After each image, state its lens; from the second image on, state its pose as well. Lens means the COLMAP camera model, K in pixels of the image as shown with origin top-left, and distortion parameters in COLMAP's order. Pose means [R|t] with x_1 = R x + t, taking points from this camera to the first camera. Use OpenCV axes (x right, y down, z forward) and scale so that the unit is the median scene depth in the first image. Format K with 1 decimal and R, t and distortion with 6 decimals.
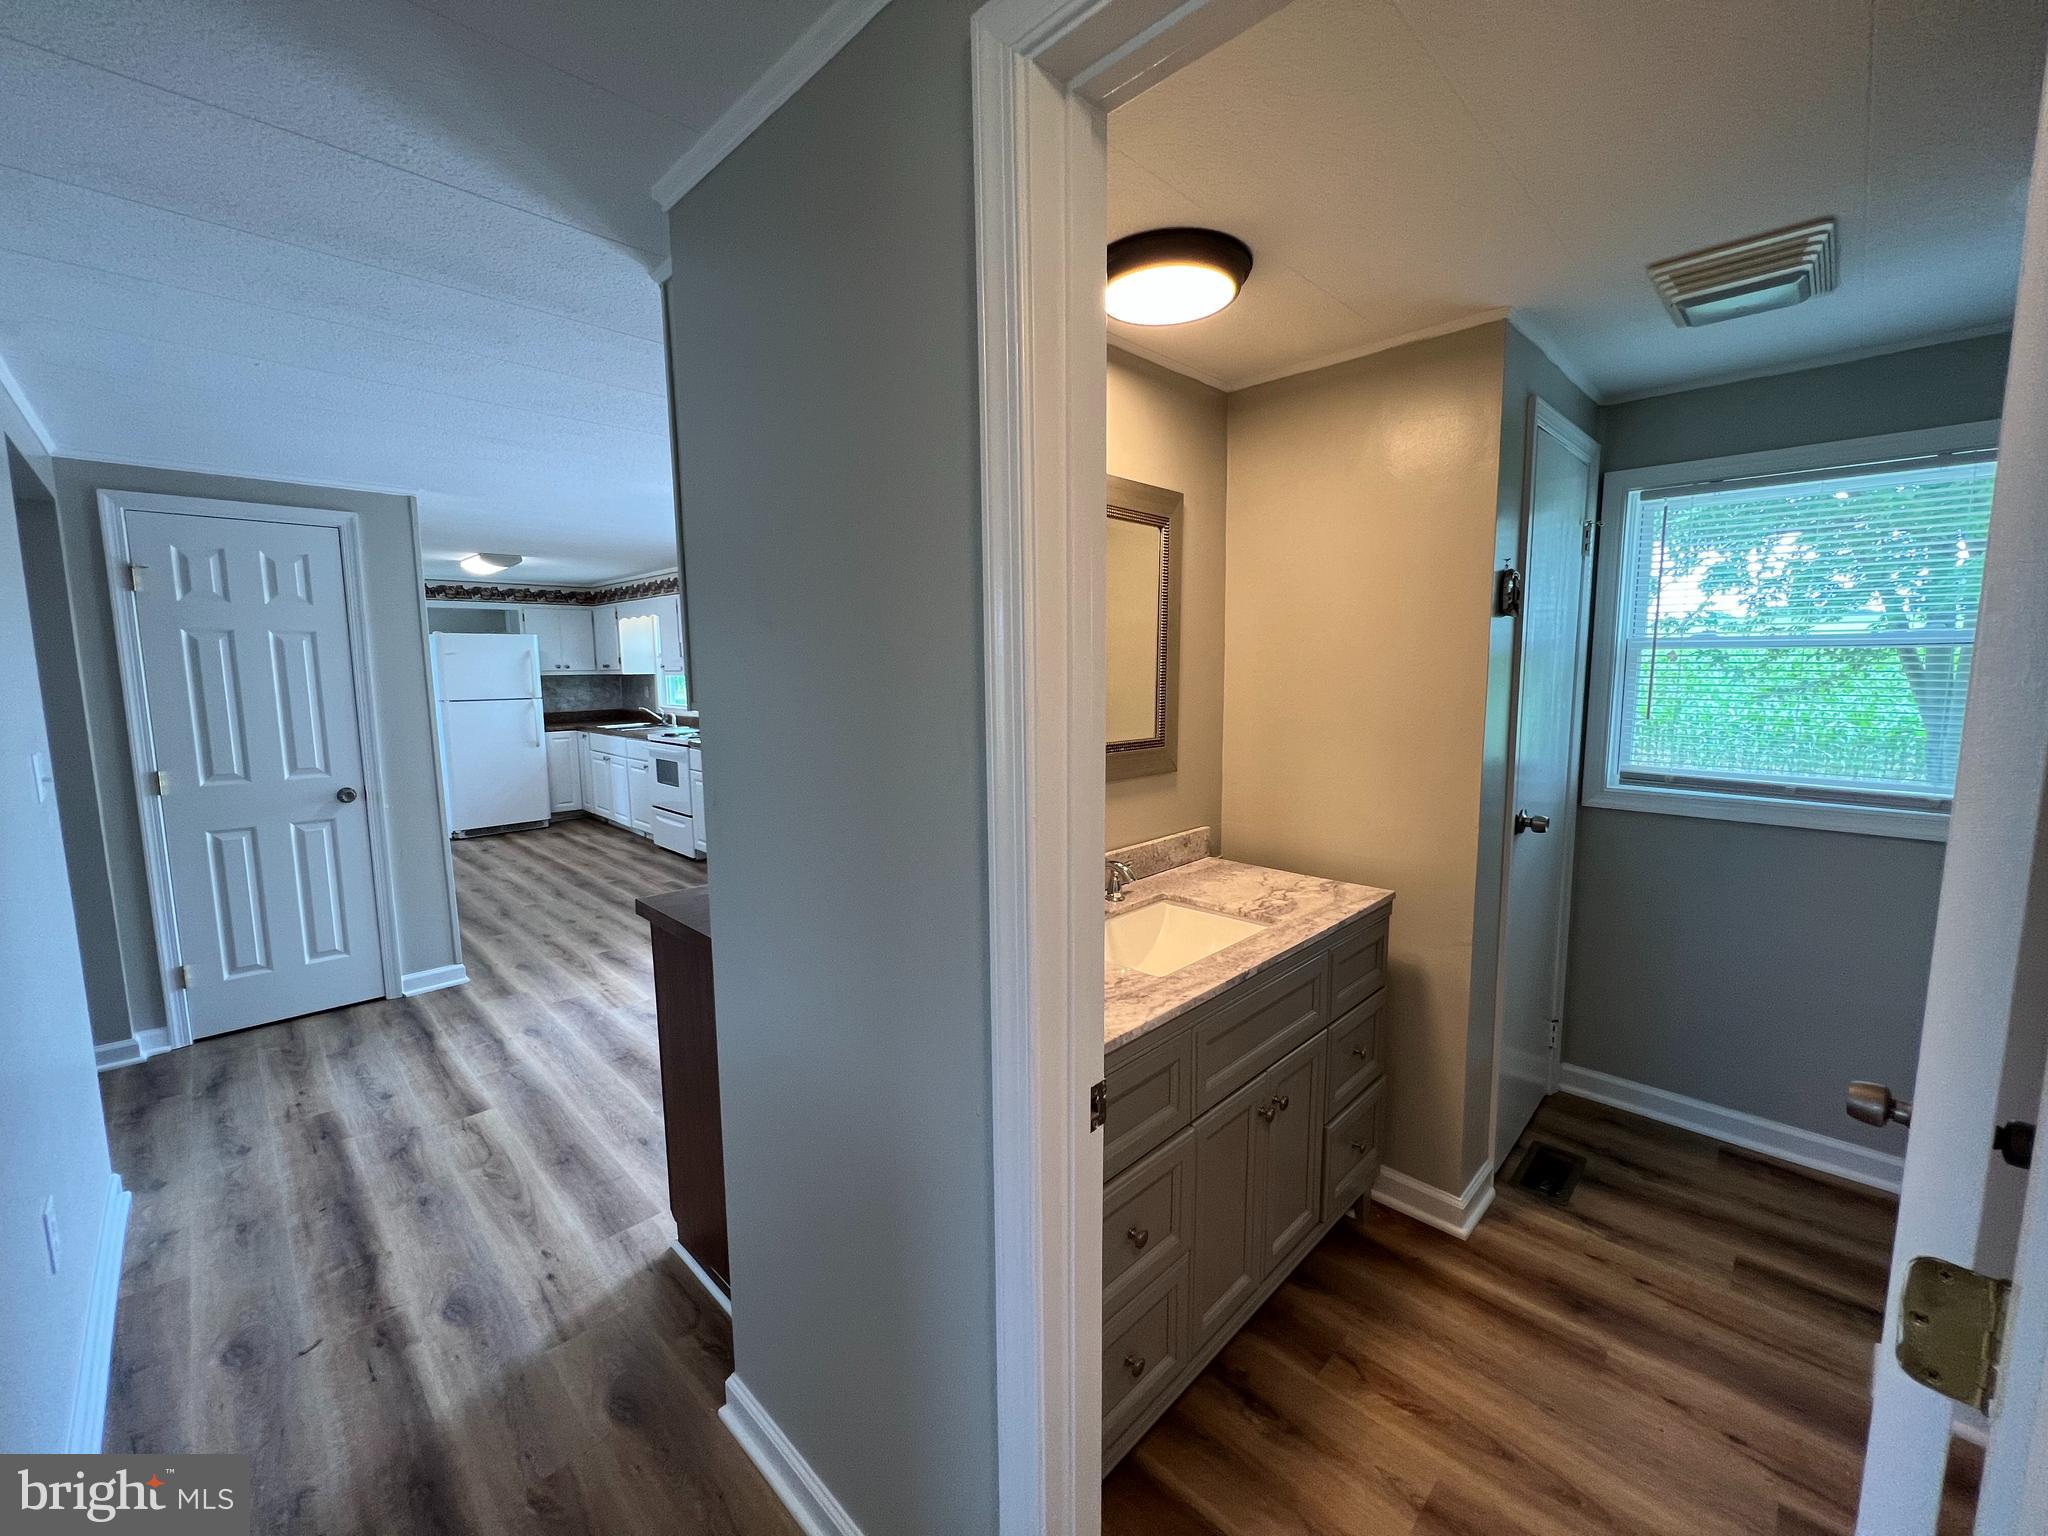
lens RADIAL K [[824.6, 0, 1022.1], [0, 824.6, 757.4], [0, 0, 1]] dist [-0.002112, 0.000325]
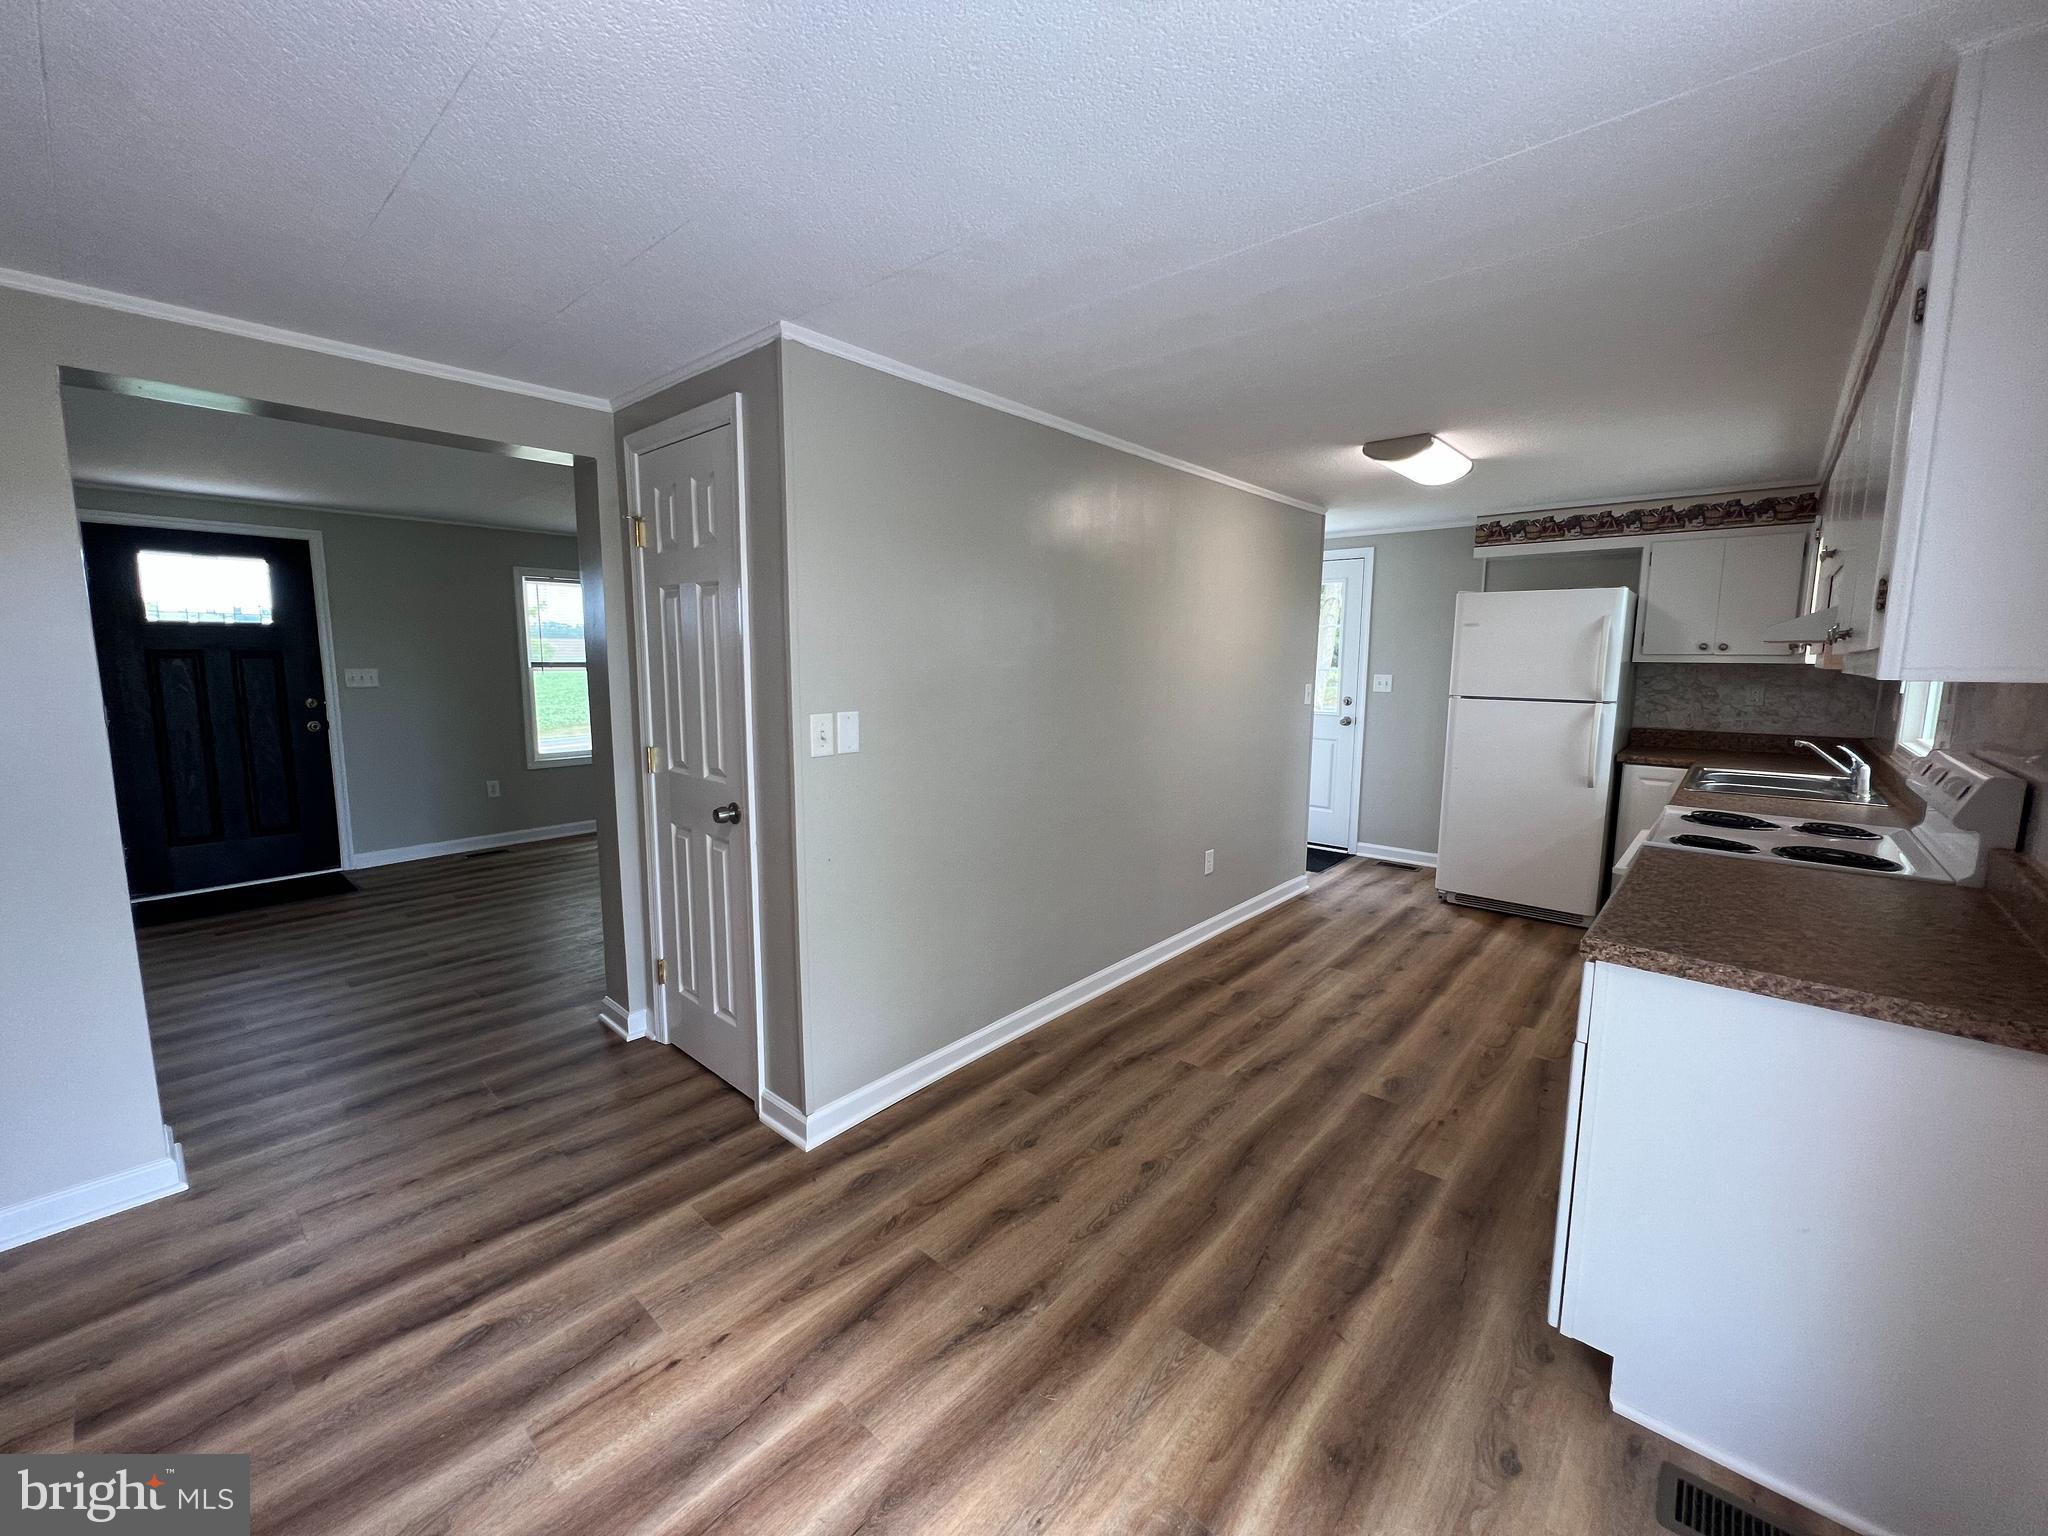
lens RADIAL K [[824.6, 0, 1020.9], [0, 824.6, 756.5], [0, 0, 1]] dist [-0.002112, 0.000325]
pose [[0.055883, 0.135918, -0.989143, -0.059381], [-0.121213, 0.984287, 0.128403, -0.066023], [0.991052, 0.112722, 0.071480, 0.637734]]
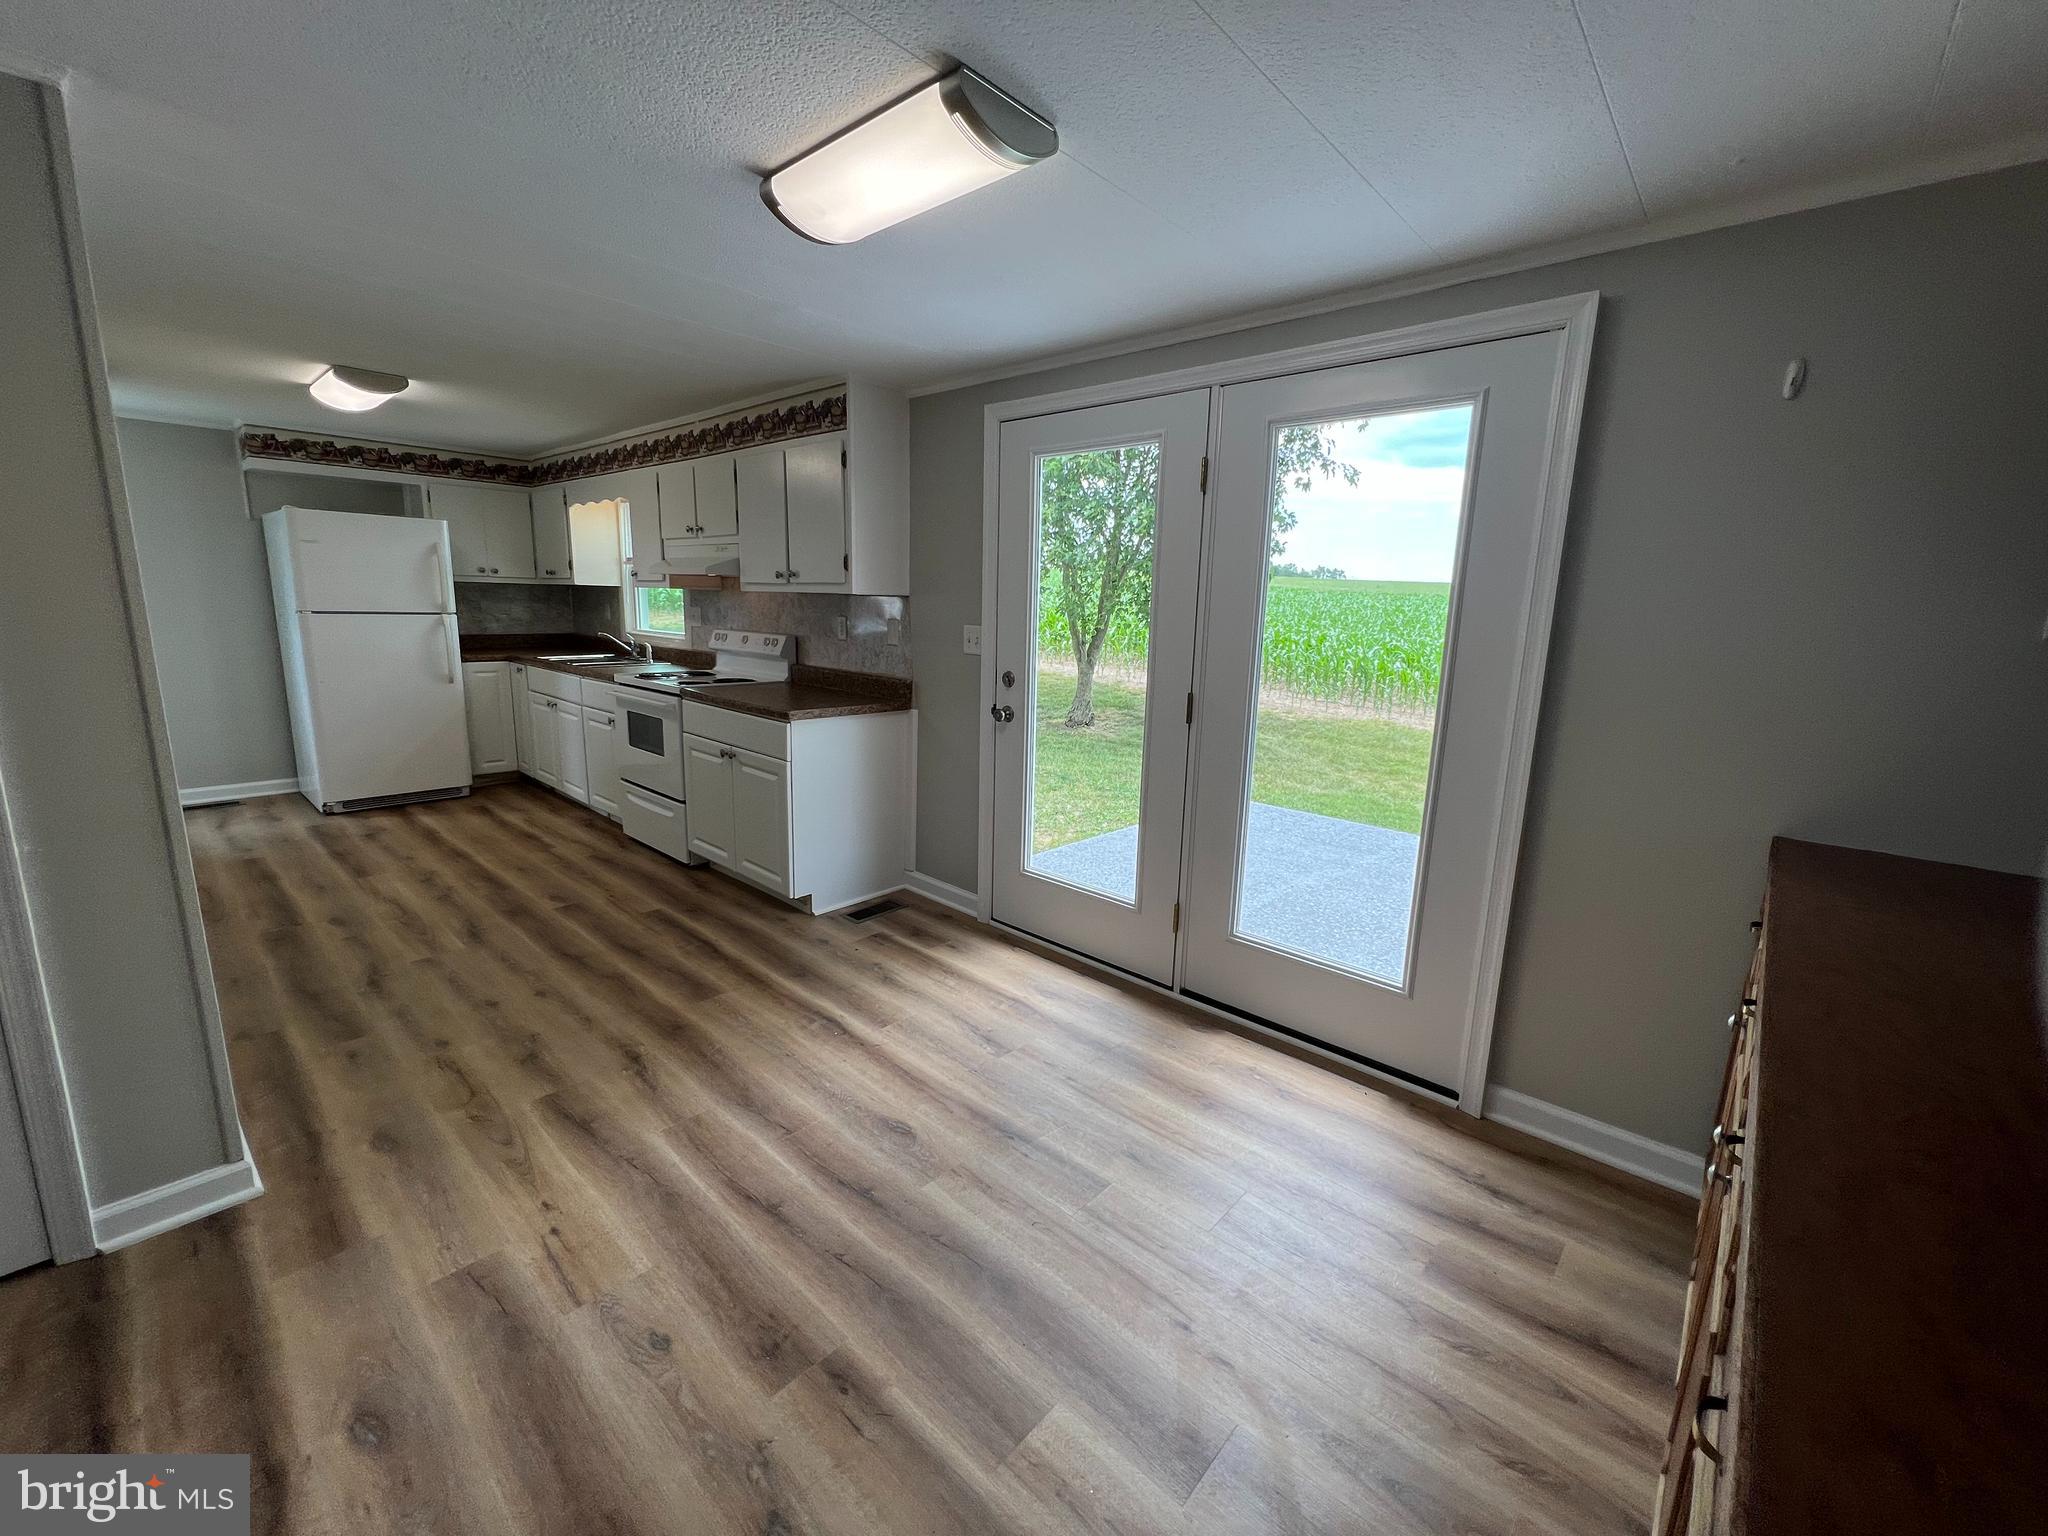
lens RADIAL K [[824.6, 0, 1024.6], [0, 824.6, 757.8], [0, 0, 1]] dist [-0.002112, 0.000325]
pose [[0.997961, 0.032466, 0.054954, -0.152887], [-0.036423, 0.996696, 0.072601, -0.020461], [-0.052416, -0.074454, 0.995846, 0.303133]]
